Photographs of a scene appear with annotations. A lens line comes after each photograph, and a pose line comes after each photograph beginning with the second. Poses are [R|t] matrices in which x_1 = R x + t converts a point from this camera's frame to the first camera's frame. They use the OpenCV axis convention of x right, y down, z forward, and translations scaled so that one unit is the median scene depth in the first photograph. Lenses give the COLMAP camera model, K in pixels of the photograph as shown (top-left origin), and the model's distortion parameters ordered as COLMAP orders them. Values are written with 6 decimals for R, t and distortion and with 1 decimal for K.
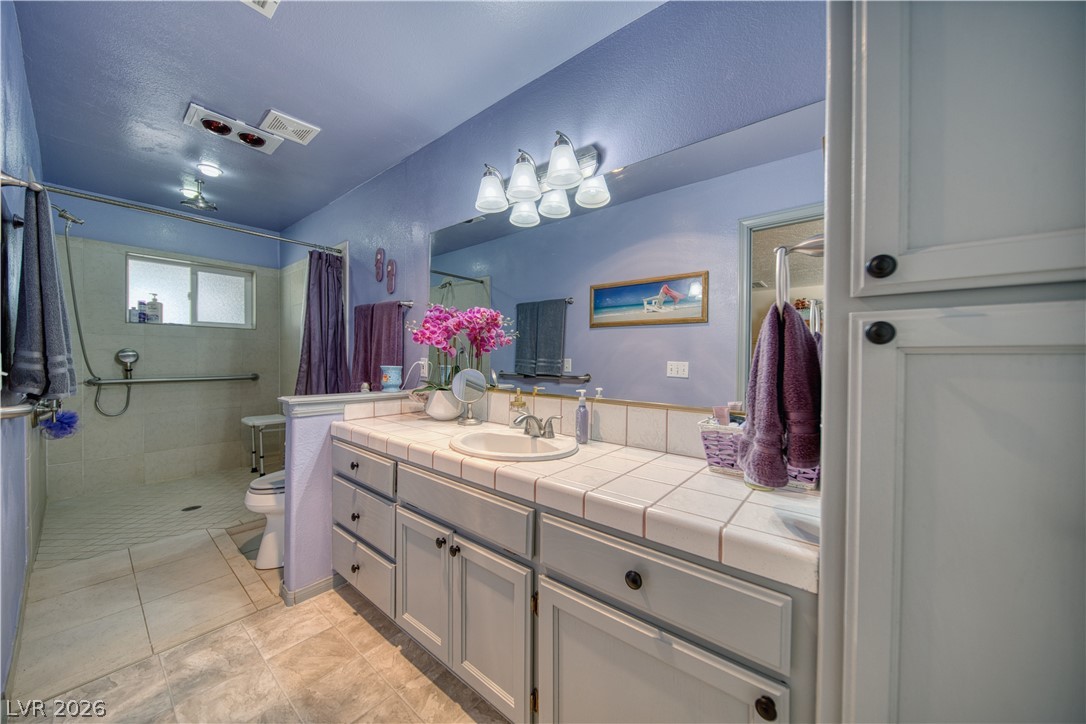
lens RADIAL K [[376.8, 0, 540.6], [0, 376.8, 361.0], [0, 0, 1]] dist [-0.003160, -0.000179]
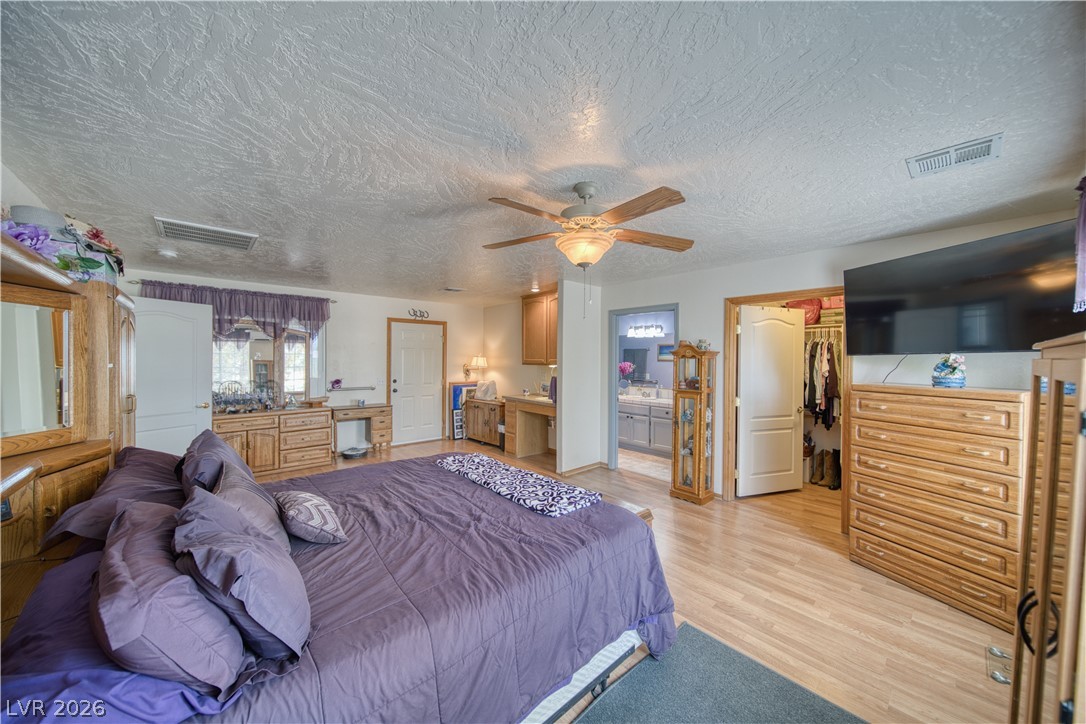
lens RADIAL K [[376.8, 0, 540.8], [0, 376.8, 360.2], [0, 0, 1]] dist [-0.003160, -0.000179]
pose [[0.988421, -0.003187, -0.151700, -0.513052], [0.002754, 0.999992, -0.003060, -0.189125], [0.151709, 0.002606, 0.988422, -3.199474]]
